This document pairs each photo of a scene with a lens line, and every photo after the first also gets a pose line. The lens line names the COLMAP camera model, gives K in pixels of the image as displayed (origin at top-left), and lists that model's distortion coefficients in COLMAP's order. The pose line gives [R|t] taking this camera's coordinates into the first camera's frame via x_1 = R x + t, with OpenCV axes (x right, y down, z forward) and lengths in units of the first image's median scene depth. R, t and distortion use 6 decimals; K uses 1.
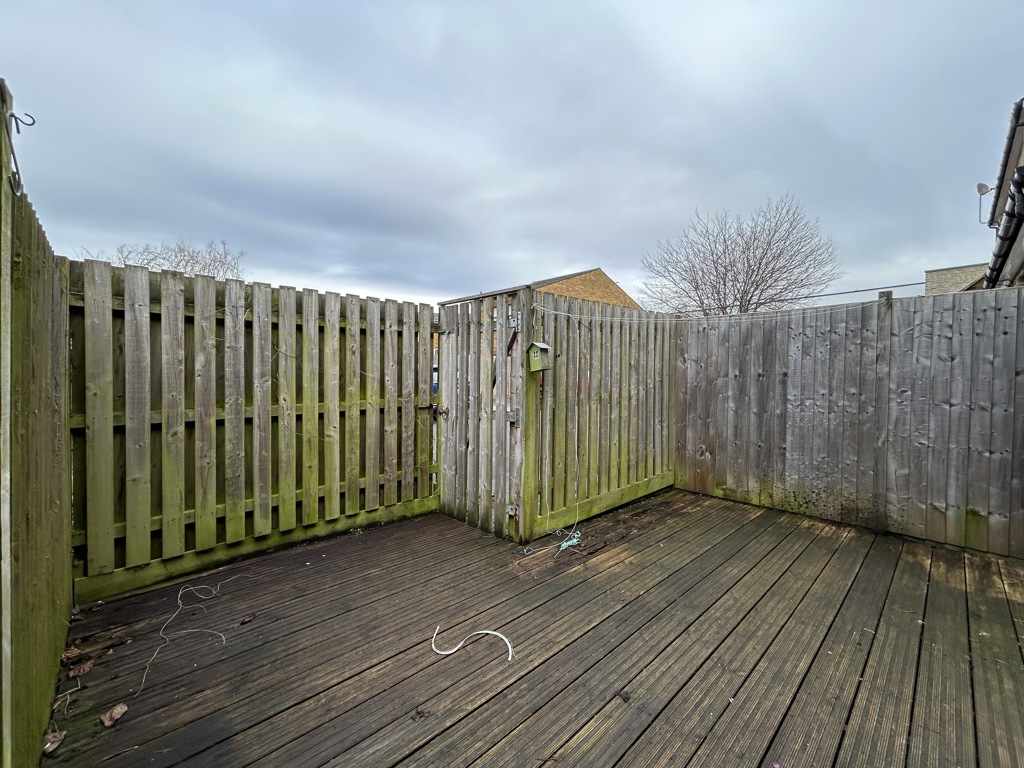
lens RADIAL K [[413.0, 0, 511.4], [0, 413.0, 381.2], [0, 0, 1]] dist [-0.002124, 0.000928]
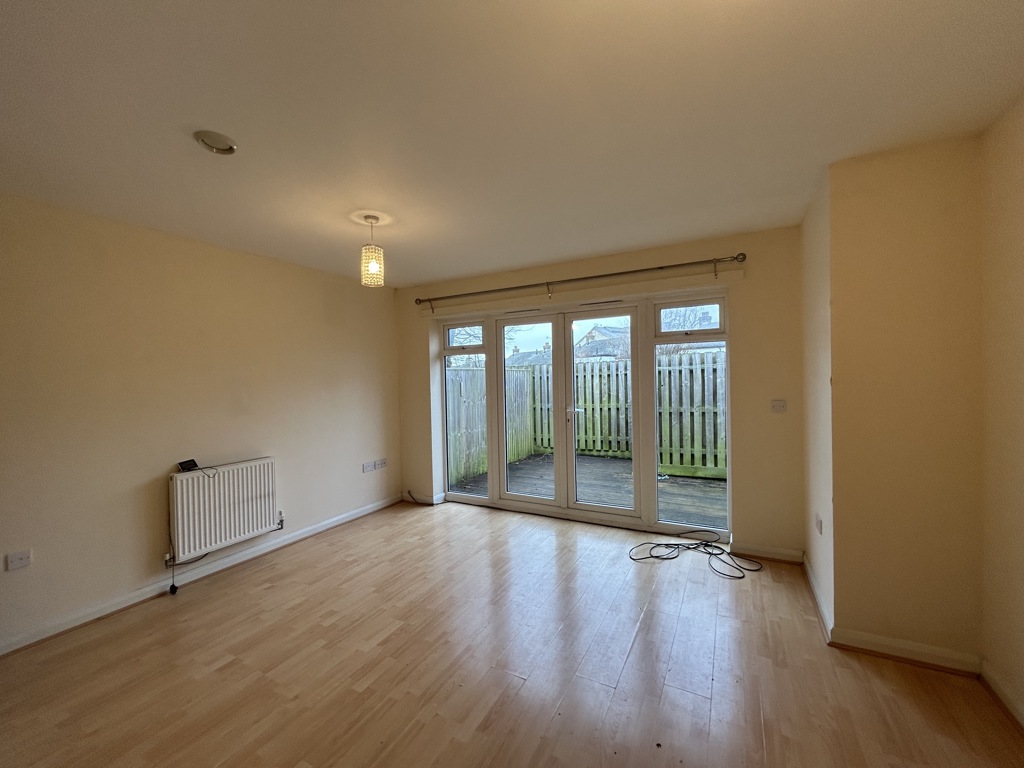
lens RADIAL K [[413.0, 0, 510.9], [0, 413.0, 383.7], [0, 0, 1]] dist [-0.002124, 0.000928]
pose [[0.323977, -0.005293, -0.946050, 1.984397], [0.012253, 0.999924, -0.001398, -0.085876], [0.945985, -0.011139, 0.324018, -0.365457]]
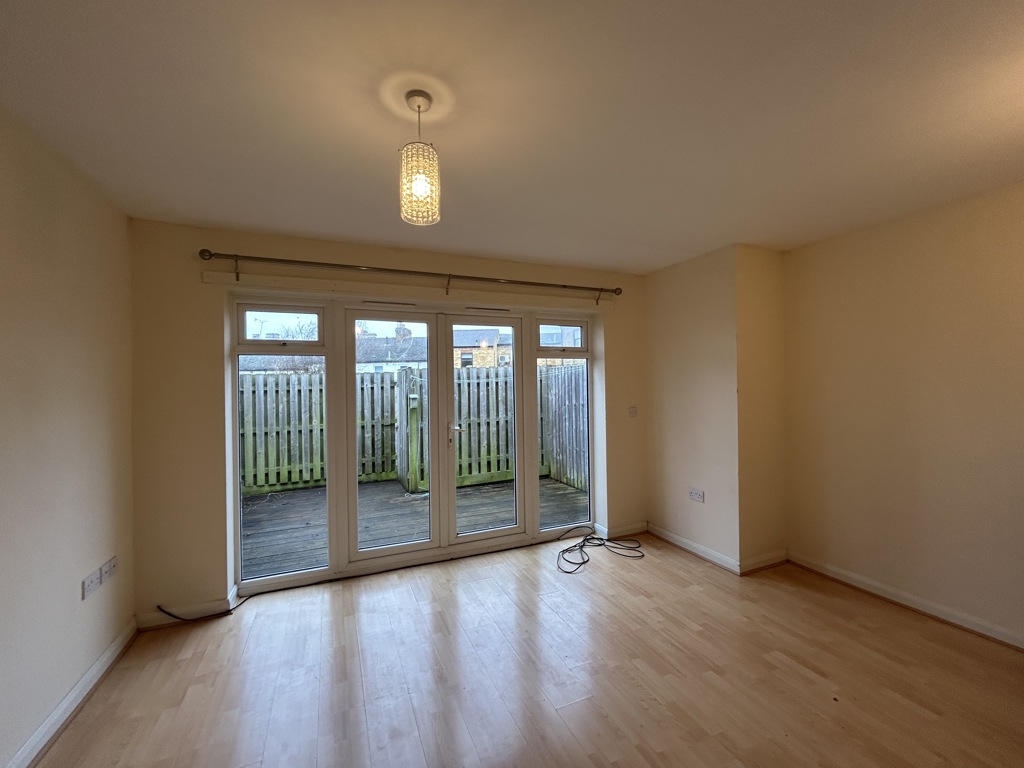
lens RADIAL K [[413.0, 0, 508.0], [0, 413.0, 381.9], [0, 0, 1]] dist [-0.002124, 0.000928]
pose [[0.939361, -0.031570, -0.341473, 1.264537], [0.023864, 0.999357, -0.026745, -0.093801], [0.342098, 0.016974, 0.939511, -0.803423]]
